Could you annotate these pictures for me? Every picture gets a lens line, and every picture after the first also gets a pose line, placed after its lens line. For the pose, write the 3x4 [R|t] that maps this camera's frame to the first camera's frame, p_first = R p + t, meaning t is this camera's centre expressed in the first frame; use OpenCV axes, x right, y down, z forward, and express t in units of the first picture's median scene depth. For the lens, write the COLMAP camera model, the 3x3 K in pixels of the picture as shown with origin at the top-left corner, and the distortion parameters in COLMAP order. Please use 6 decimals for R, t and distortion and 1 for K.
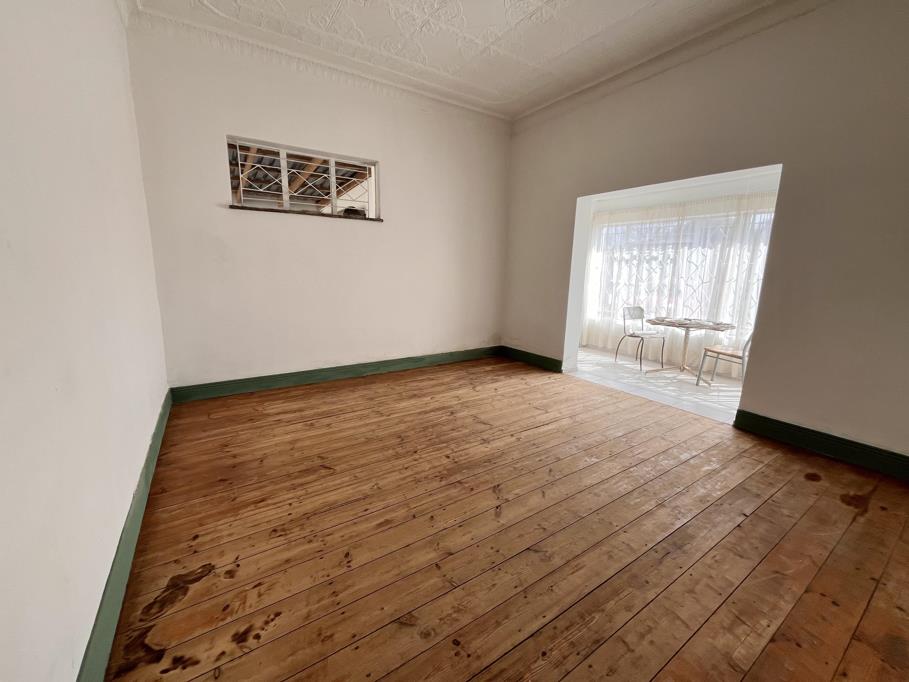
lens RADIAL K [[366.7, 0, 449.7], [0, 366.7, 347.3], [0, 0, 1]] dist [0.002226, -0.000731]
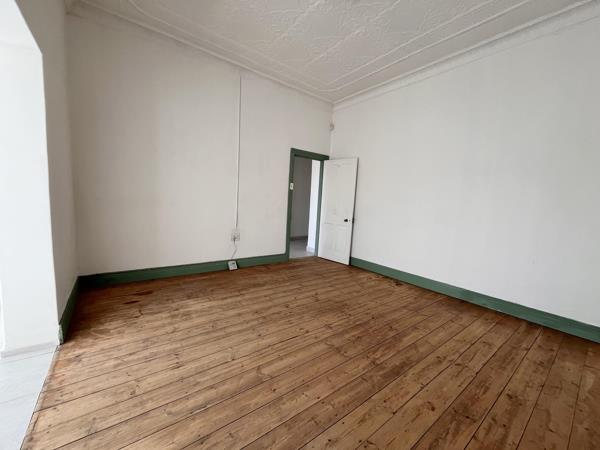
lens RADIAL K [[242.1, 0, 300.0], [0, 242.1, 223.3], [0, 0, 1]] dist [0.002226, -0.000731]
pose [[-0.993947, -0.062582, -0.090290, 0.315183], [-0.087336, 0.948705, 0.303859, -0.356289], [0.066642, 0.309906, -0.948429, 1.803044]]
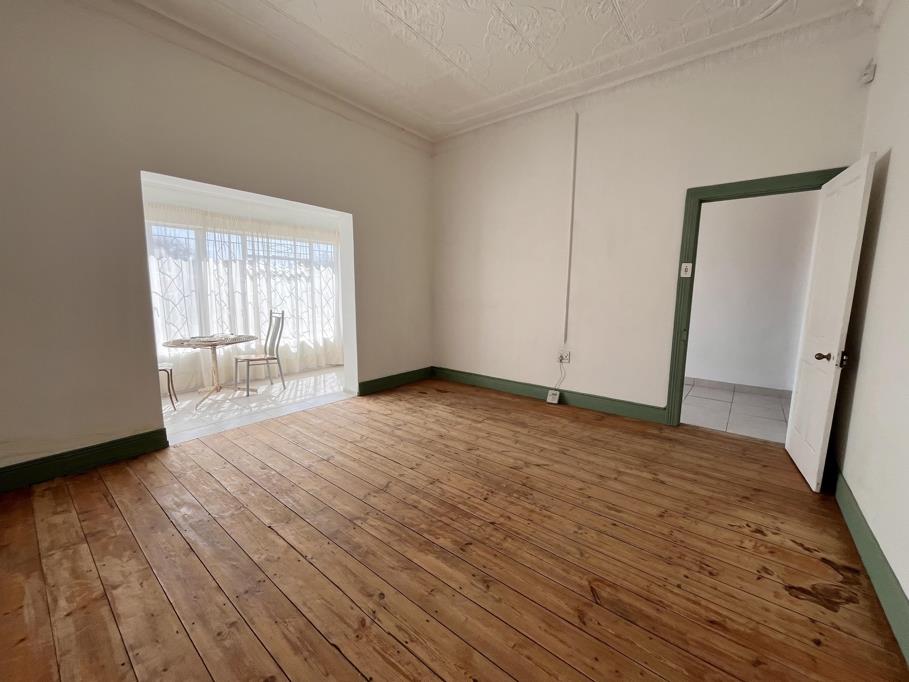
lens RADIAL K [[366.7, 0, 449.4], [0, 366.7, 340.9], [0, 0, 1]] dist [0.002226, -0.000731]
pose [[-0.314540, -0.148765, 0.937515, -0.732914], [0.188912, 0.958077, 0.215408, -0.264660], [-0.930256, 0.244862, -0.273250, 1.204763]]
